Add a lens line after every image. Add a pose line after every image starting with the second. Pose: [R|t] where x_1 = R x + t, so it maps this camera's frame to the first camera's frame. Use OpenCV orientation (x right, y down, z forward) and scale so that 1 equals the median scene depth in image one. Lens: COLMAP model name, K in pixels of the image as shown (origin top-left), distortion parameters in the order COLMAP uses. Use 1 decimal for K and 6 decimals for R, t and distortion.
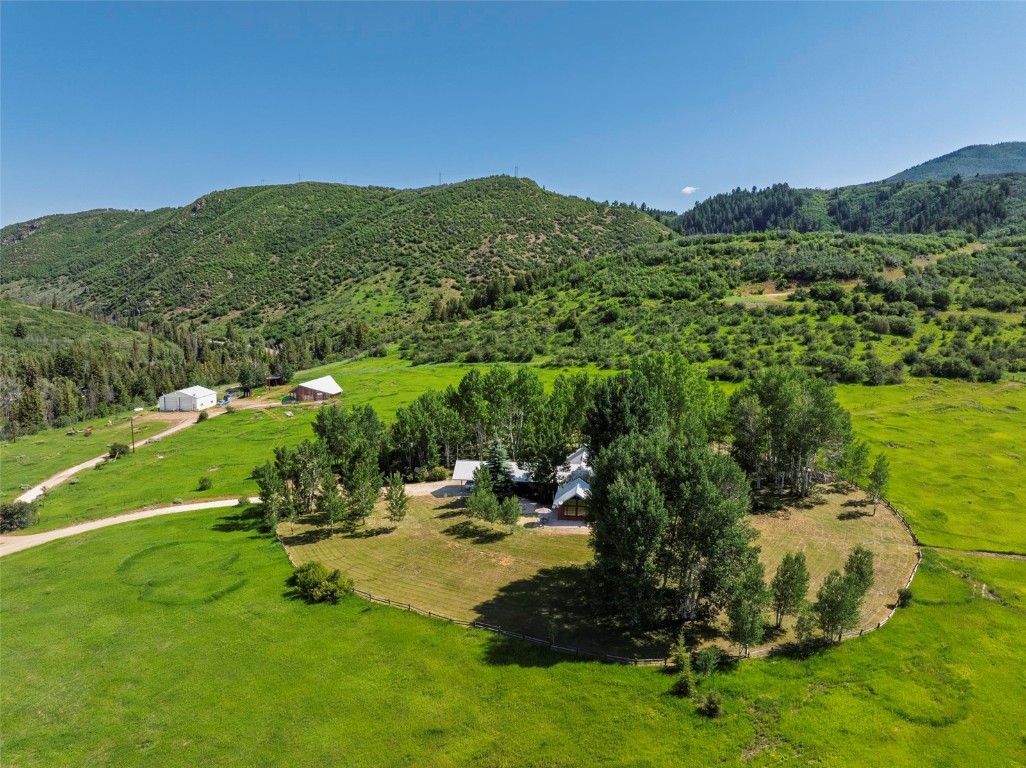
lens RADIAL K [[713.6, 0, 512.3], [0, 713.6, 386.9], [0, 0, 1]] dist [-0.036987, 0.003142]
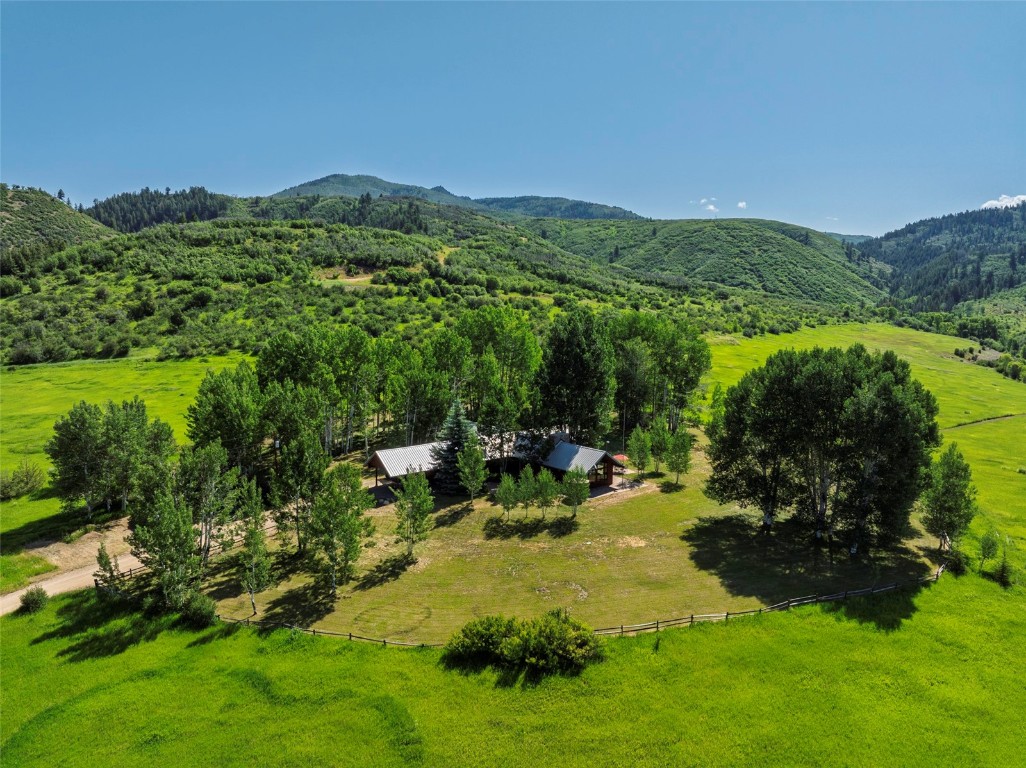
lens RADIAL K [[713.6, 0, 511.9], [0, 713.6, 381.7], [0, 0, 1]] dist [-0.036987, 0.003142]
pose [[0.695395, -0.080011, 0.714160, -0.179612], [0.096139, 0.995207, 0.017885, 0.013510], [-0.712168, 0.056221, 0.699754, 0.155838]]
